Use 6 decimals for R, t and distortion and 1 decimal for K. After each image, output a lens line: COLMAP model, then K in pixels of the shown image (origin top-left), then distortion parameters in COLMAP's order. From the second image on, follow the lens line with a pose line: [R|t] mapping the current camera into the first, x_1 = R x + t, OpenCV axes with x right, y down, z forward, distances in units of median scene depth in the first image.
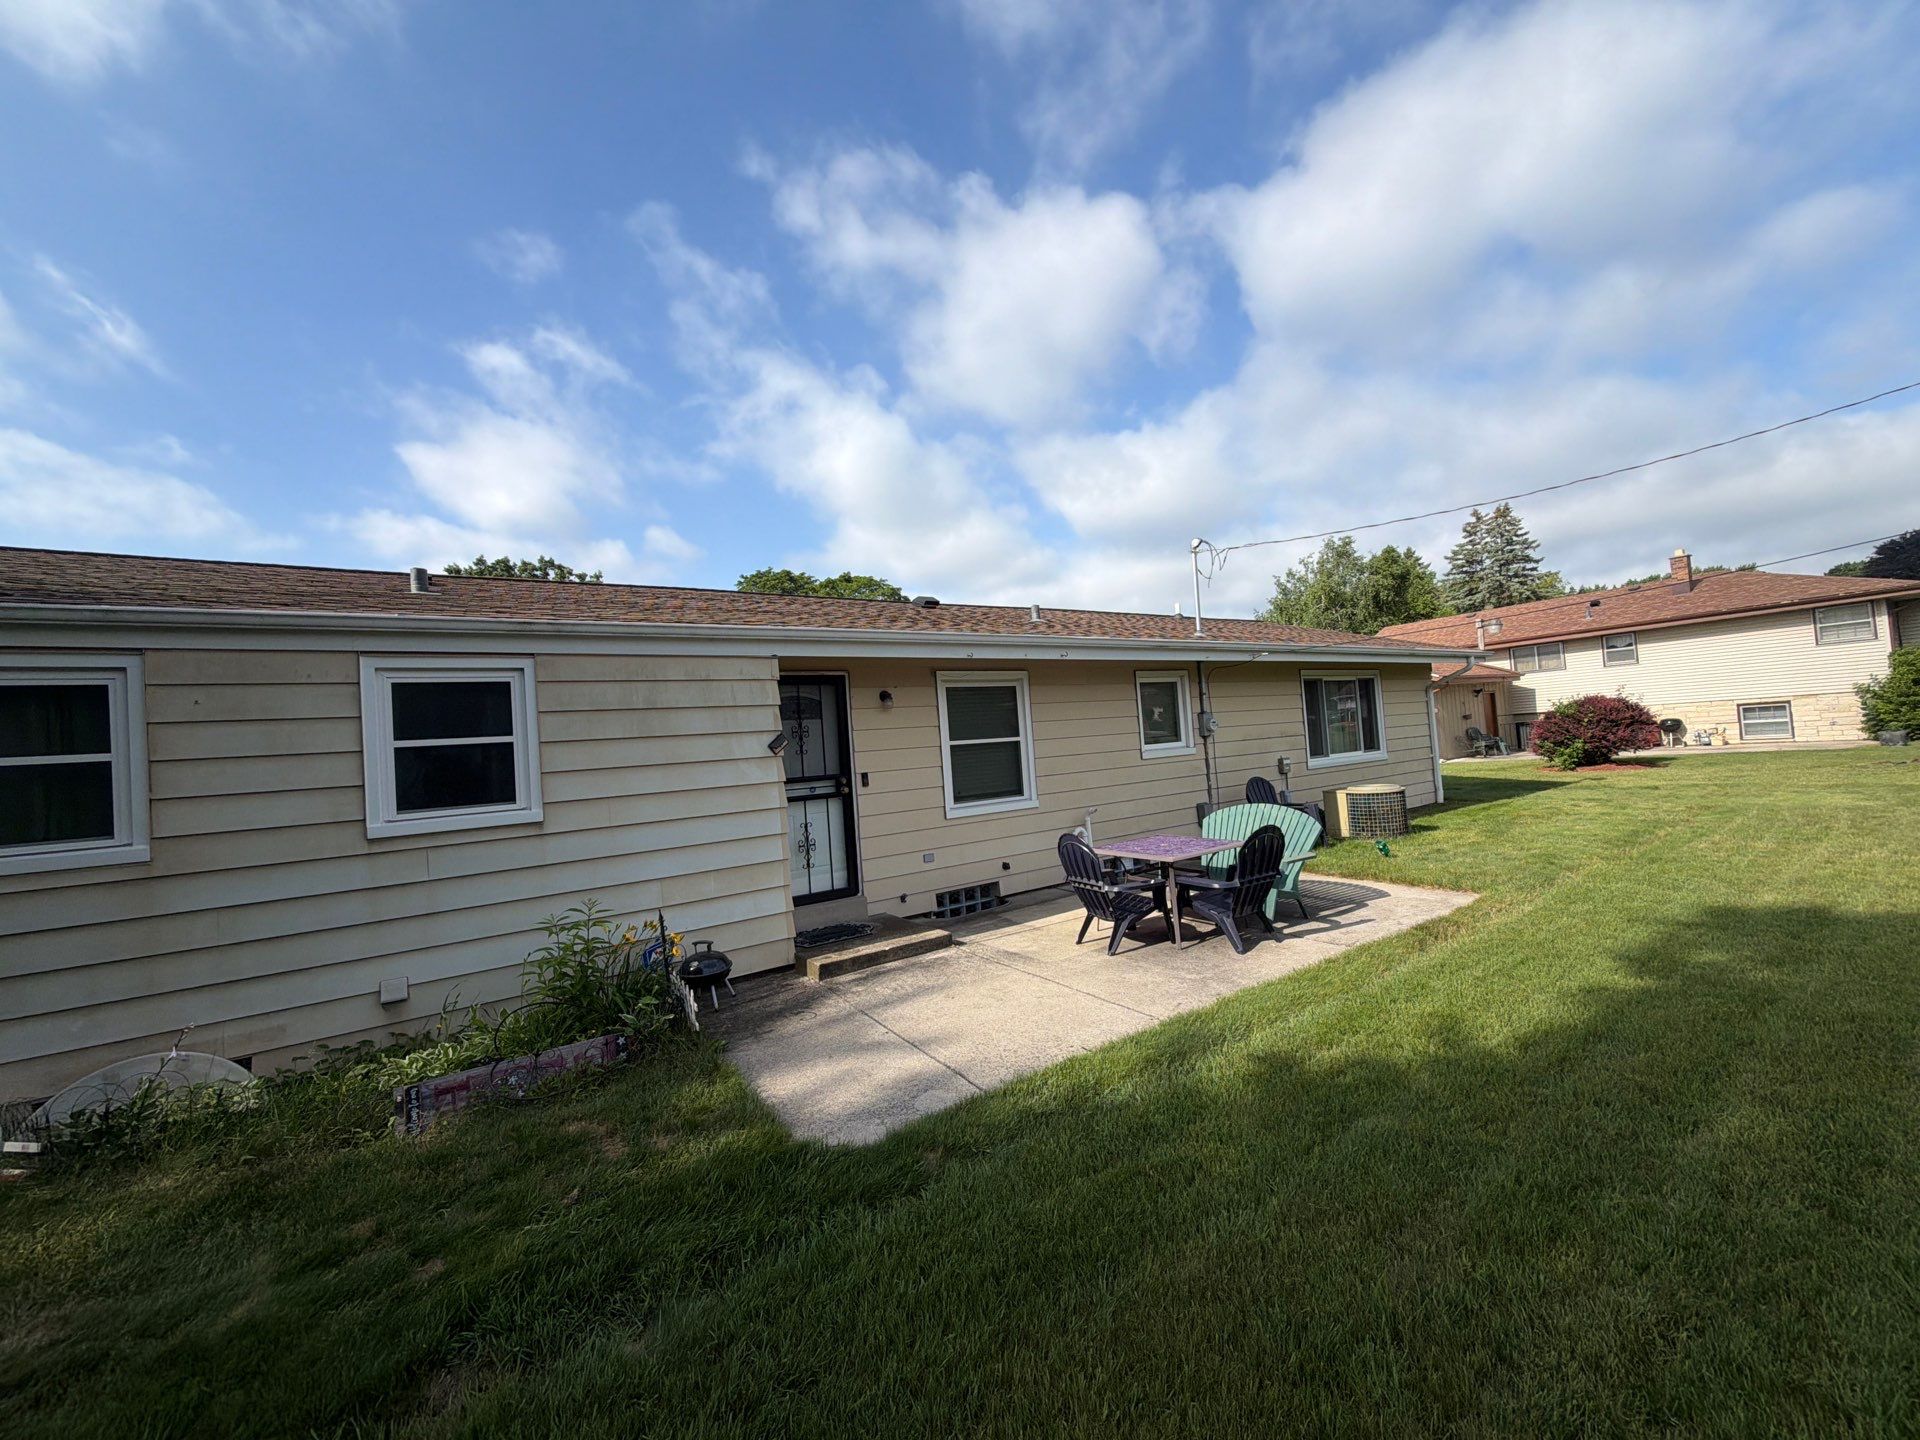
lens RADIAL K [[767.9, 0, 953.0], [0, 767.9, 725.7], [0, 0, 1]] dist [0.010376, 0.000166]
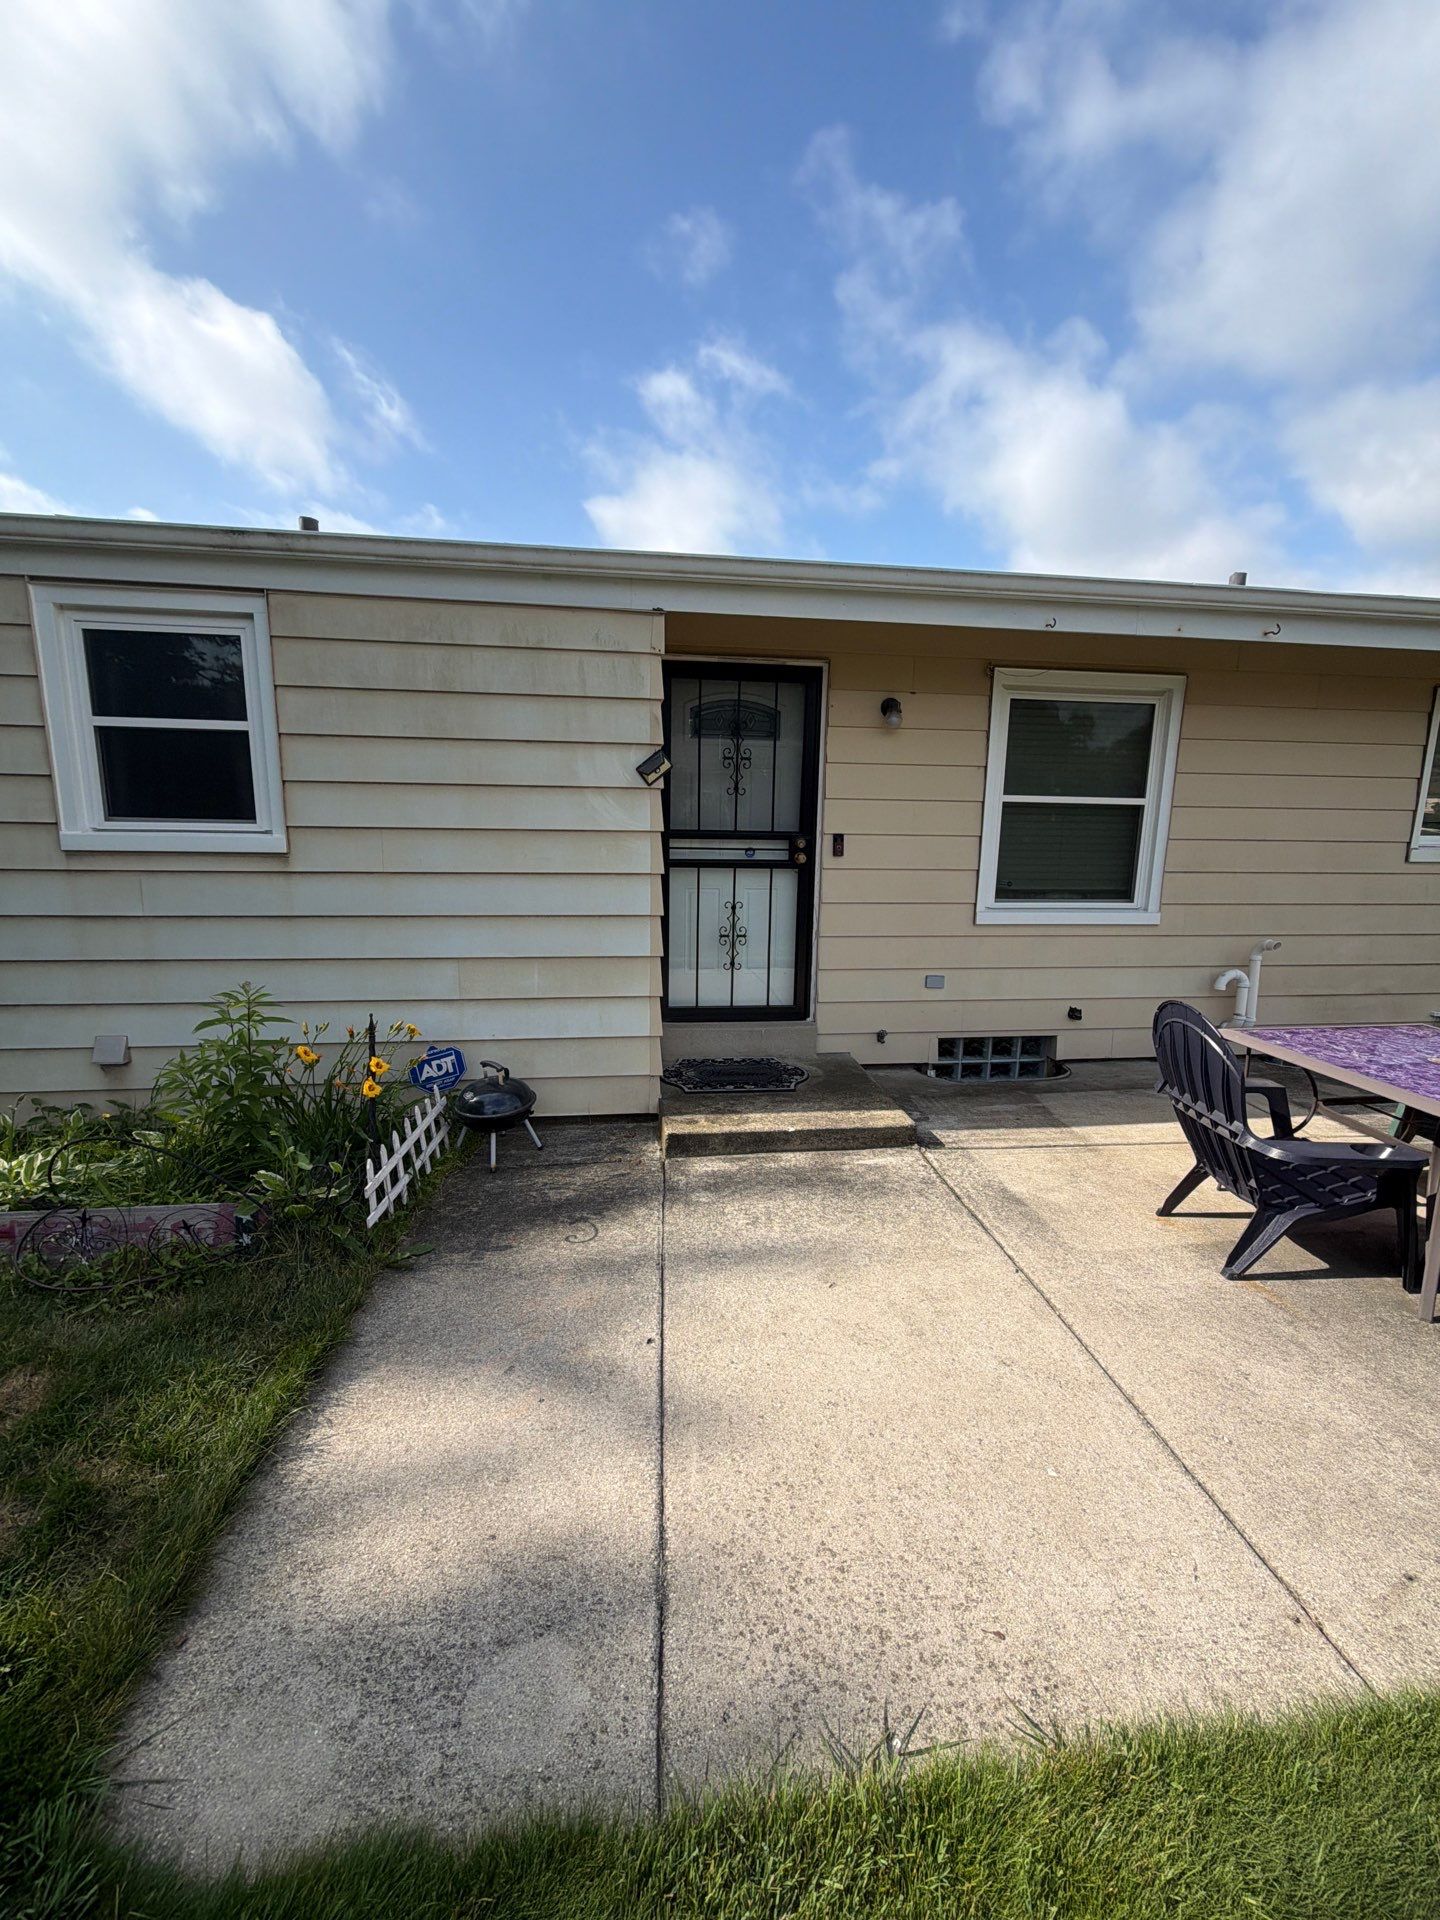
lens RADIAL K [[767.9, 0, 710.9], [0, 767.9, 959.4], [0, 0, 1]] dist [0.010376, 0.000166]
pose [[0.884567, 0.164467, -0.436453, 0.082279], [-0.065943, 0.970466, 0.232049, 0.022471], [0.461727, -0.176482, 0.869288, 0.396372]]
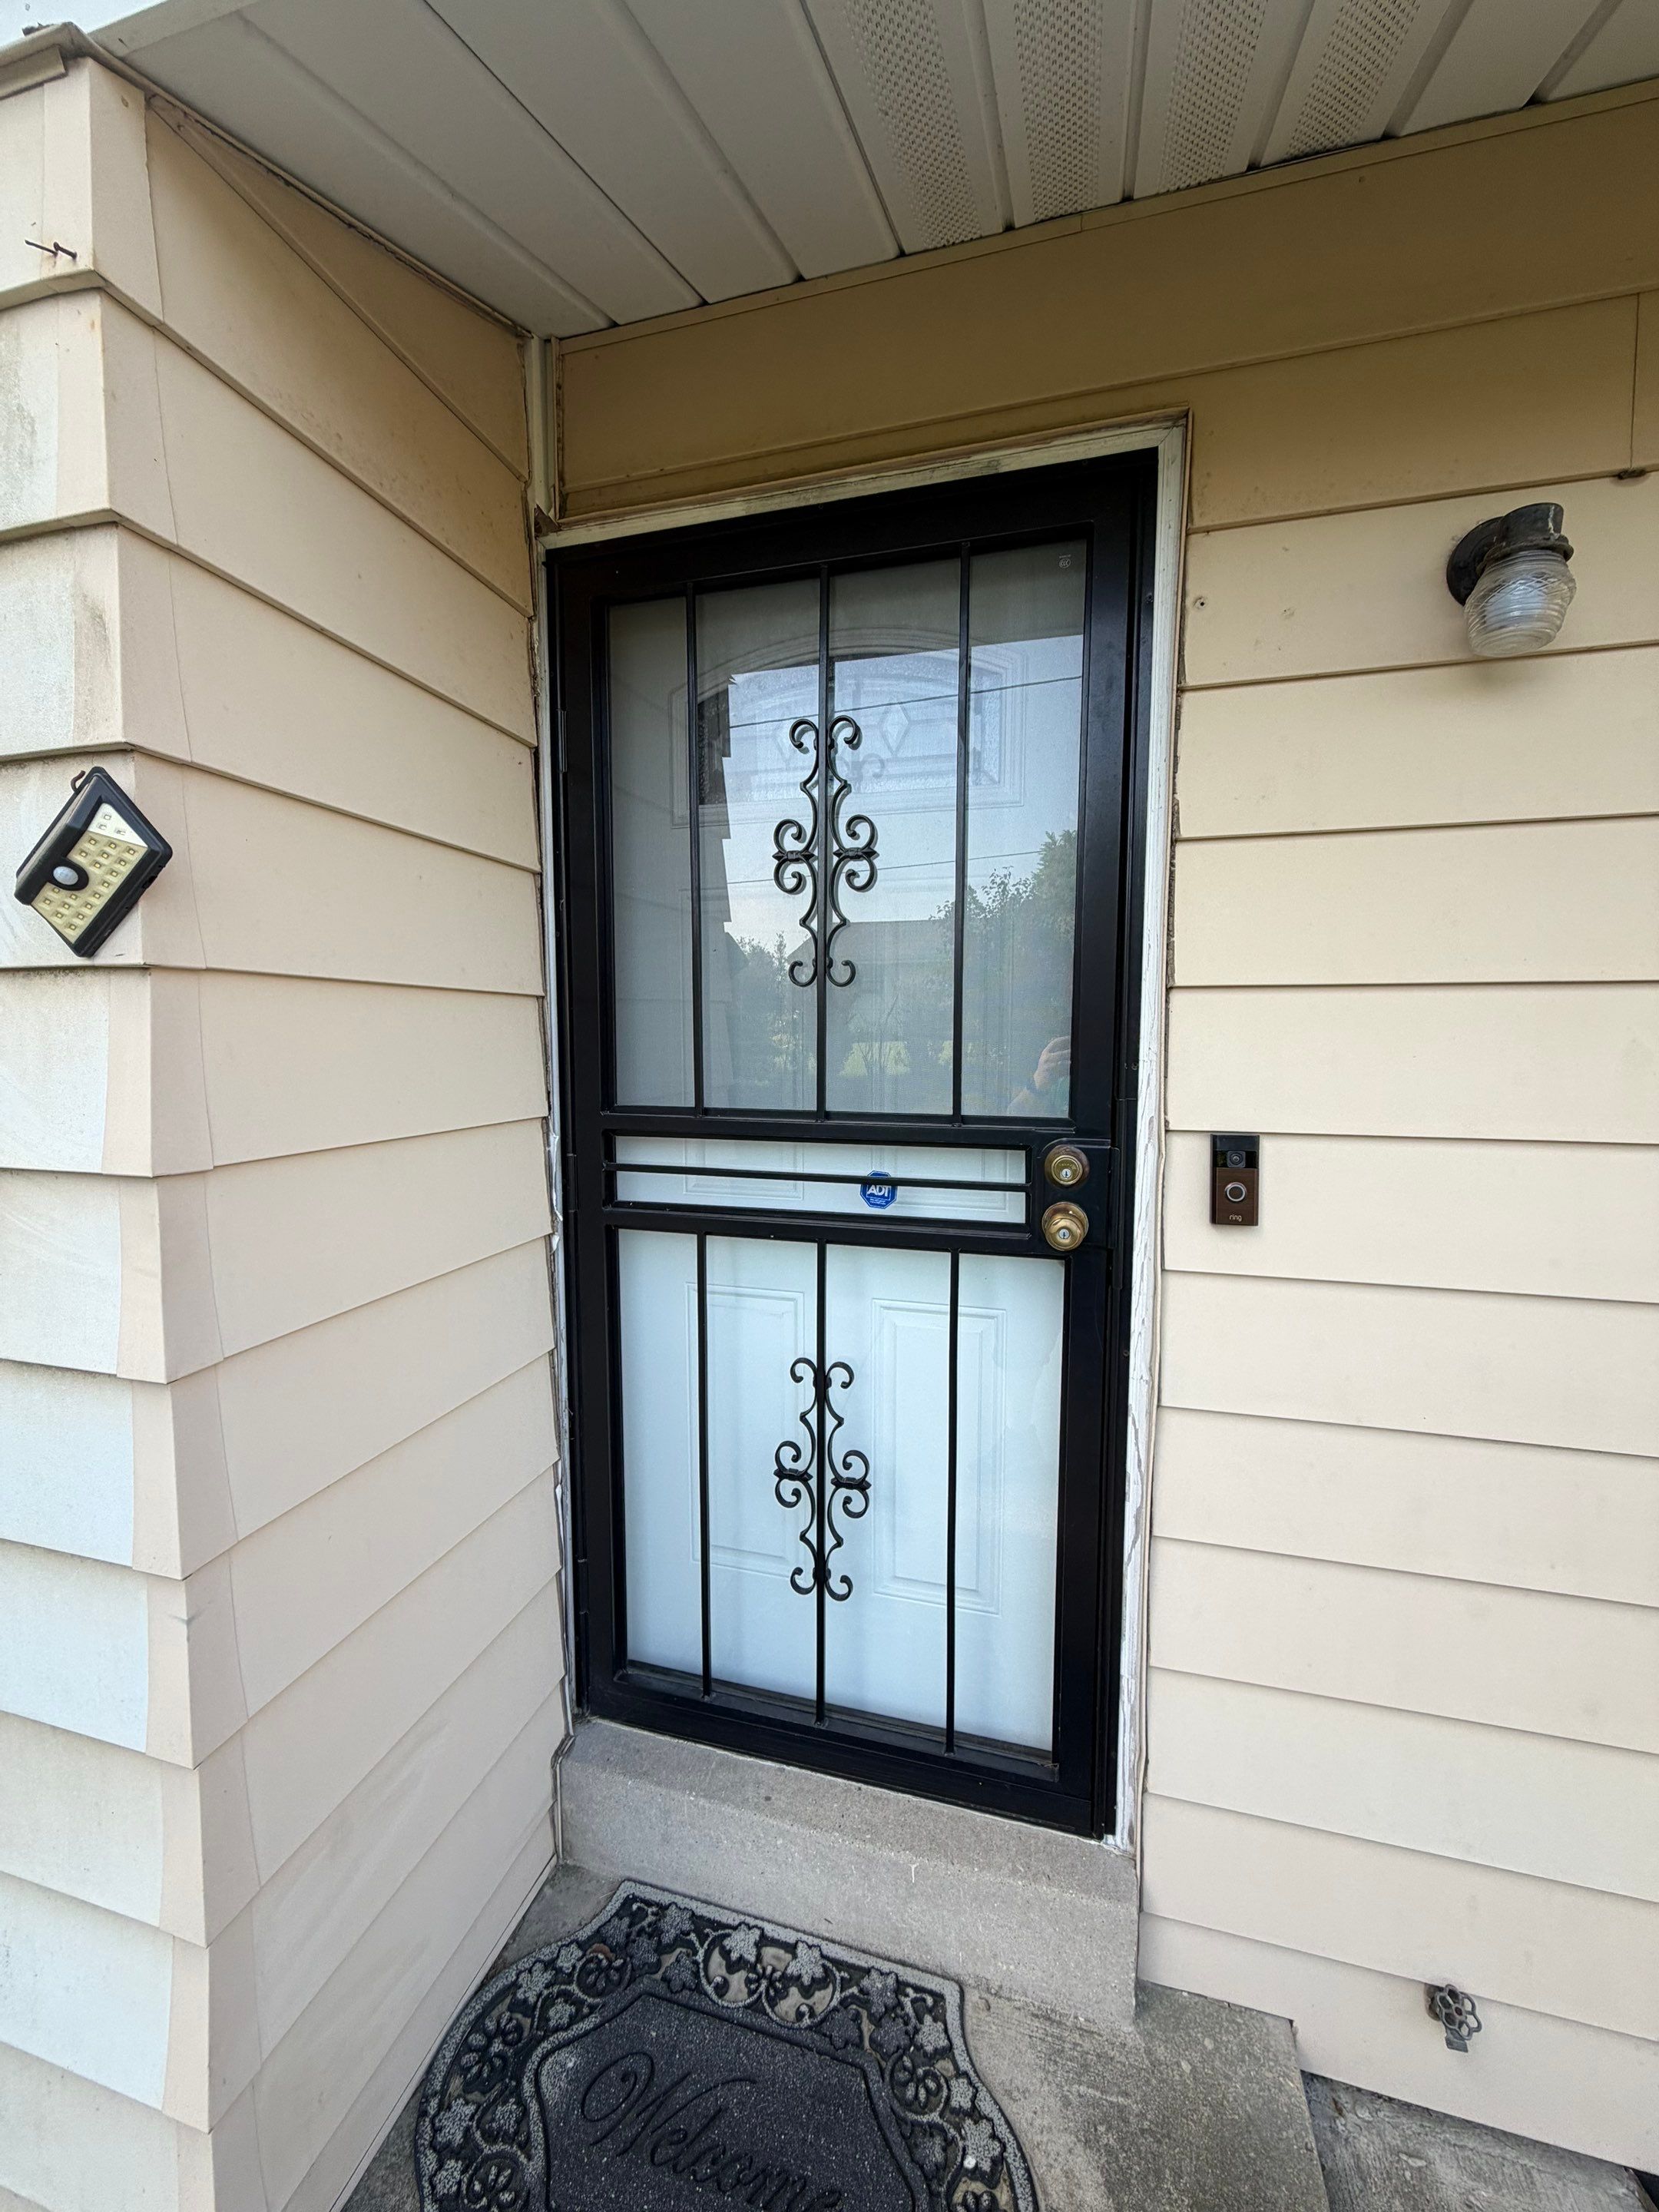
lens RADIAL K [[884.7, 0, 819.4], [0, 884.7, 1114.5], [0, 0, 1]] dist [0.010376, 0.000166]
pose [[0.637855, 0.142824, -0.756797, -0.037044], [-0.029903, 0.986506, 0.160971, 0.032093], [0.769576, -0.080046, 0.633519, 0.835265]]
